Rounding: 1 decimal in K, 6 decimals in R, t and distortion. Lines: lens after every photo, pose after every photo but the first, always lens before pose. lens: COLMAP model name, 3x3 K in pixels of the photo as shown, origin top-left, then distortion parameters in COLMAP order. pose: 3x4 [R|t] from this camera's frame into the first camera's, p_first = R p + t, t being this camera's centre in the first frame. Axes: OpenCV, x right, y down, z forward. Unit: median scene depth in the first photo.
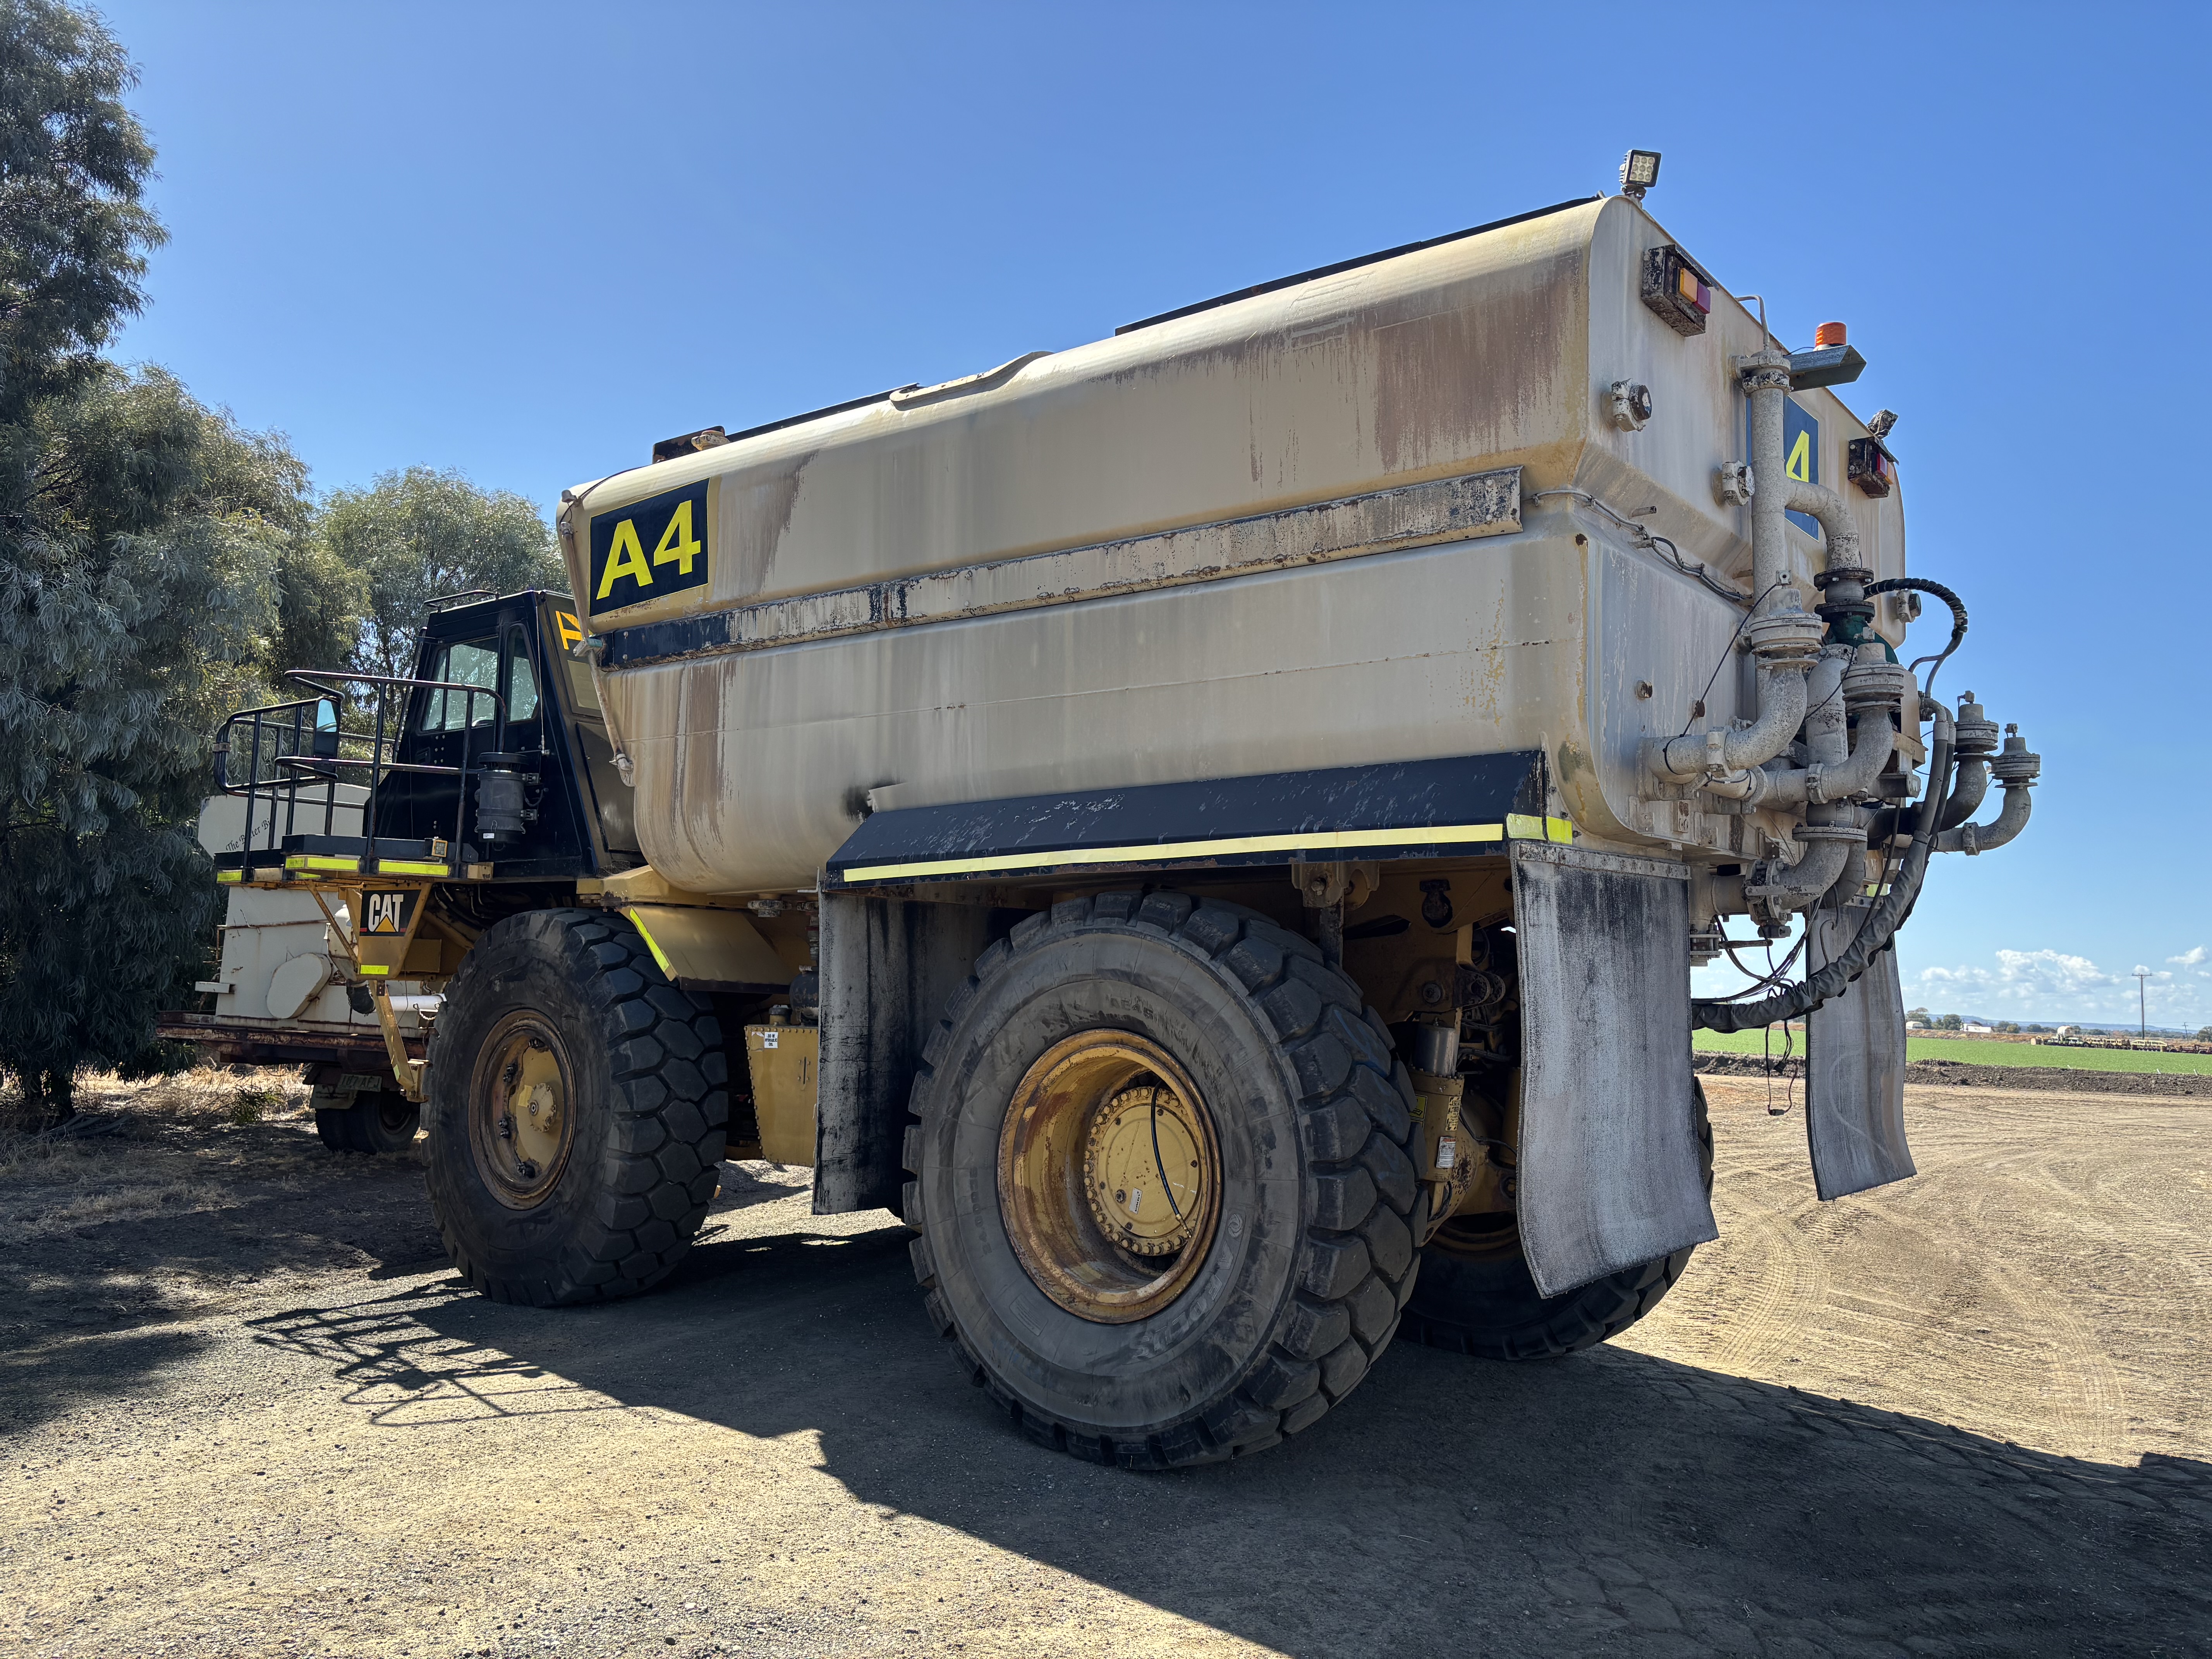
lens RADIAL K [[1654.2, 0, 1111.8], [0, 1654.2, 848.9], [0, 0, 1]] dist [0.064332, -0.068824]
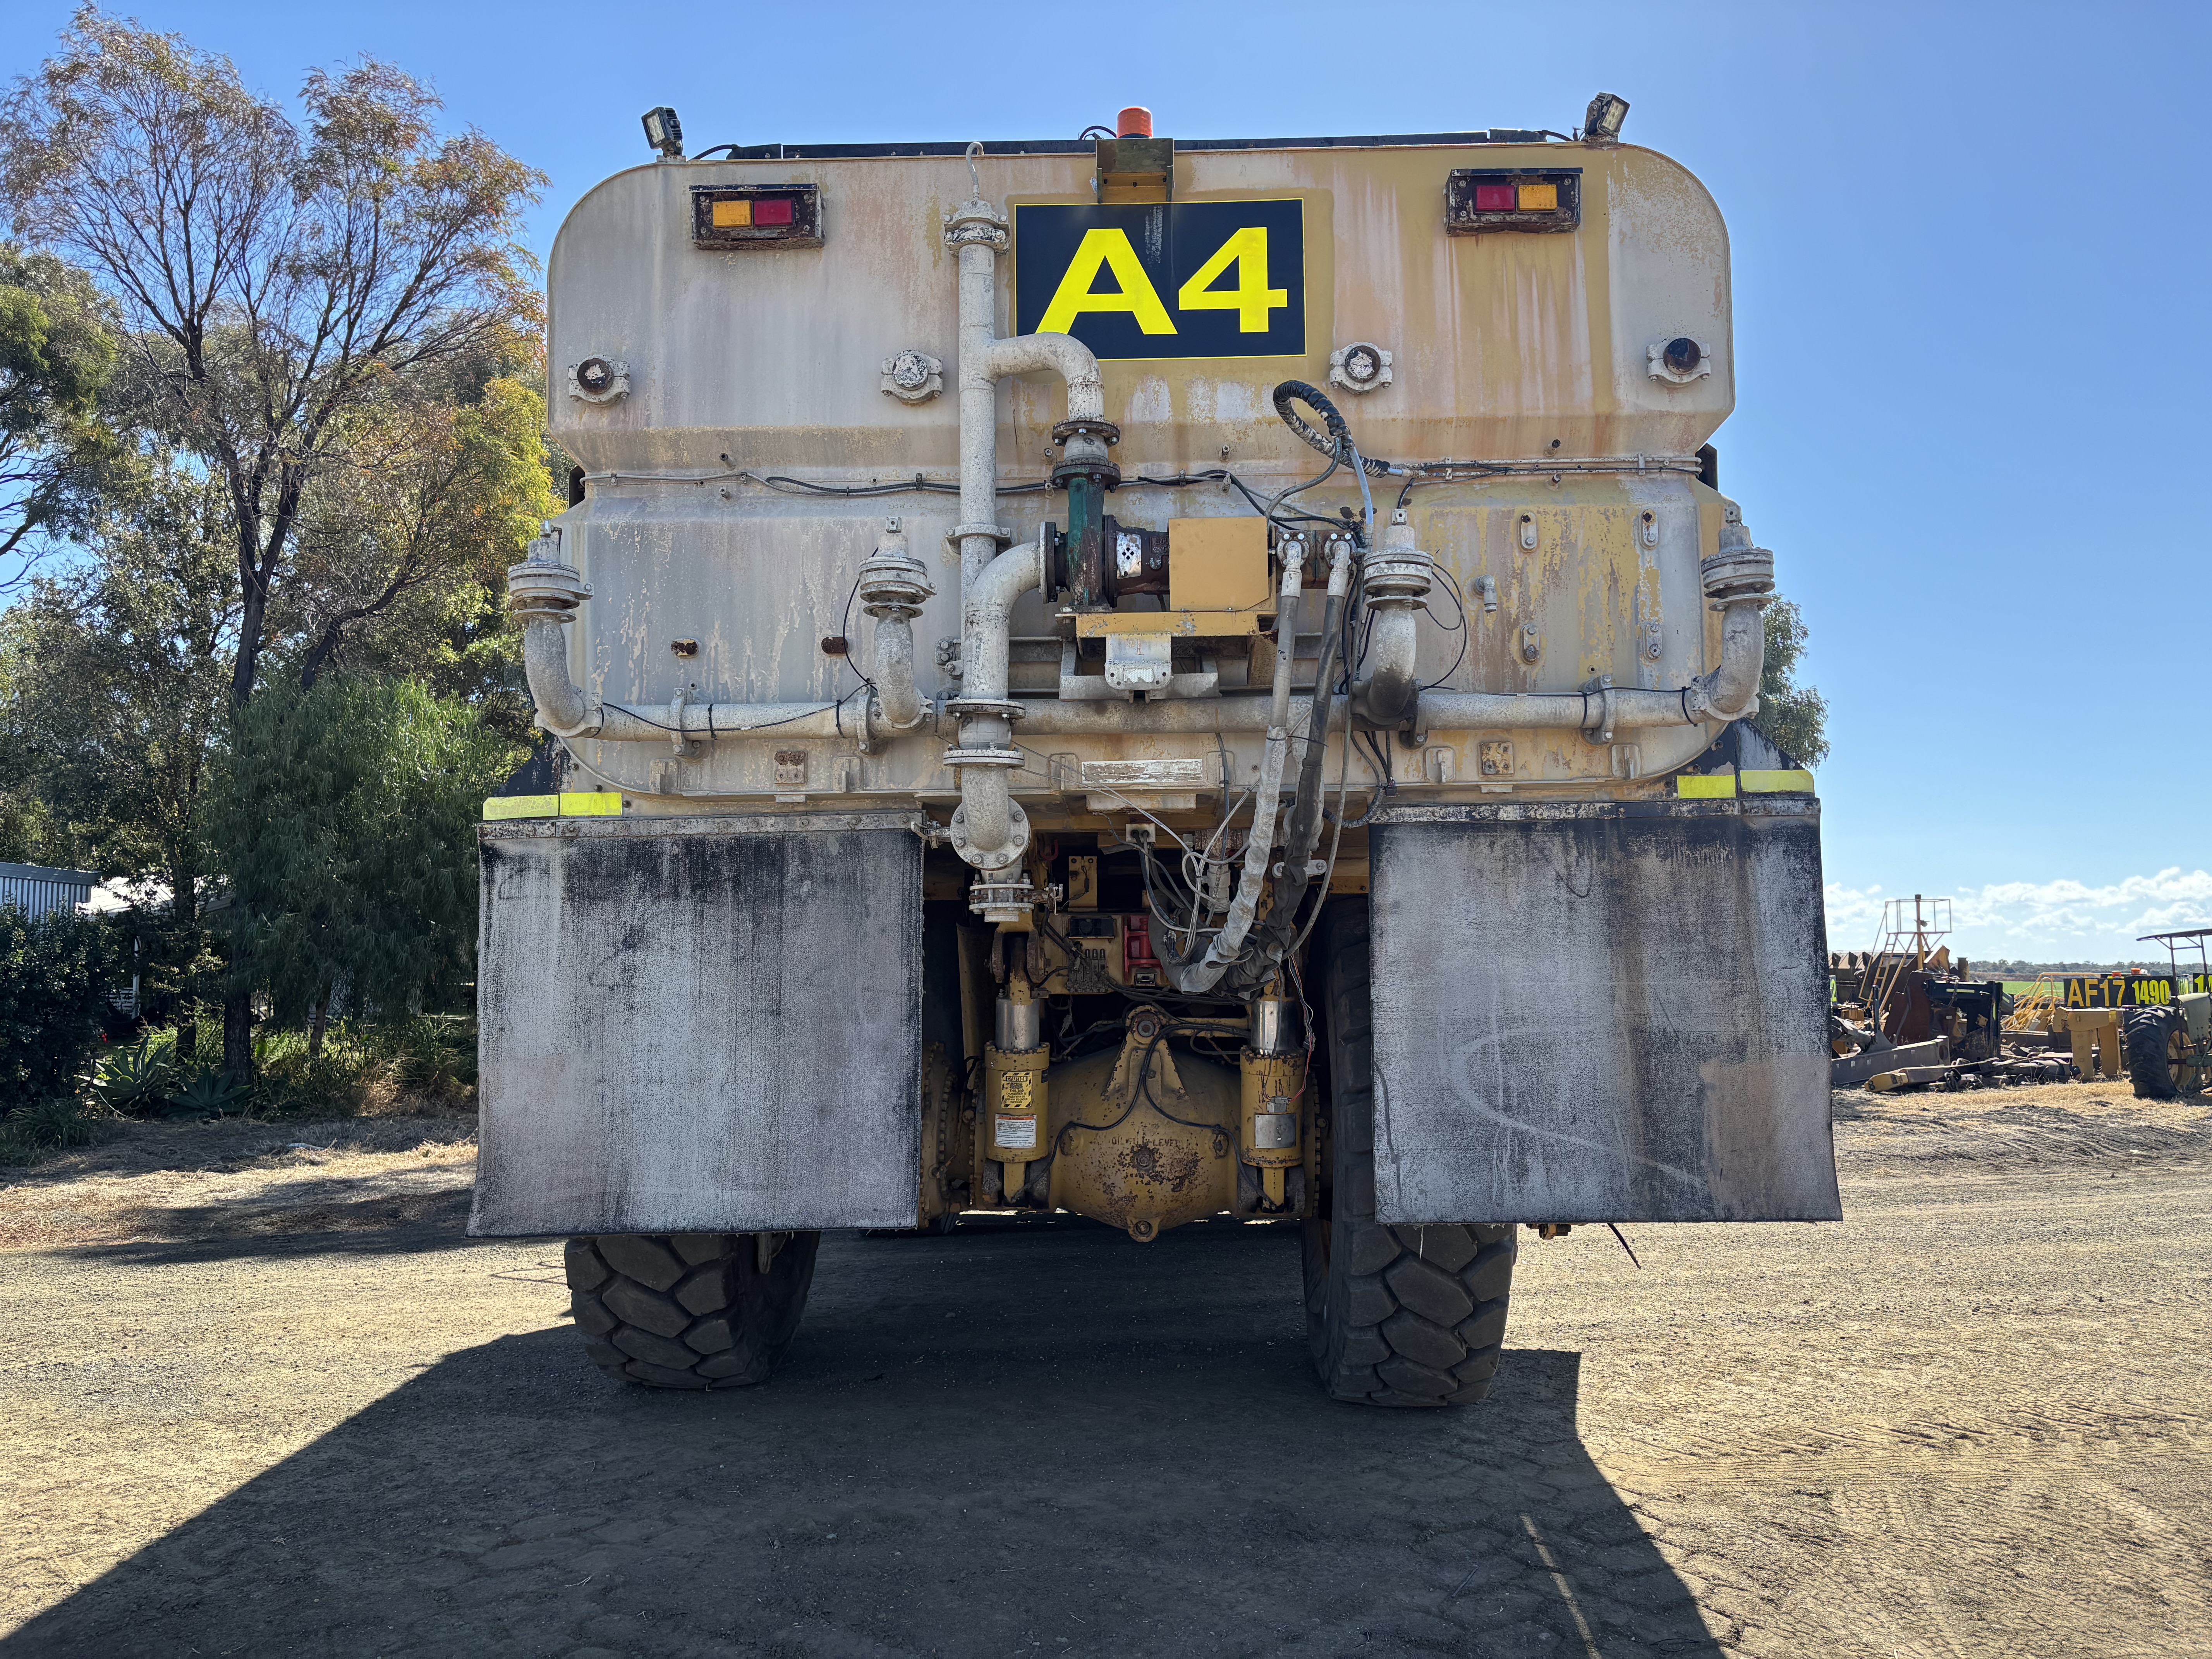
lens RADIAL K [[1654.2, 0, 1101.3], [0, 1654.2, 833.8], [0, 0, 1]] dist [0.064332, -0.068824]
pose [[0.609689, -0.095041, -0.786922, 1.324435], [0.084269, 0.994931, -0.054874, 0.094674], [0.788149, -0.032857, 0.614607, 0.627734]]
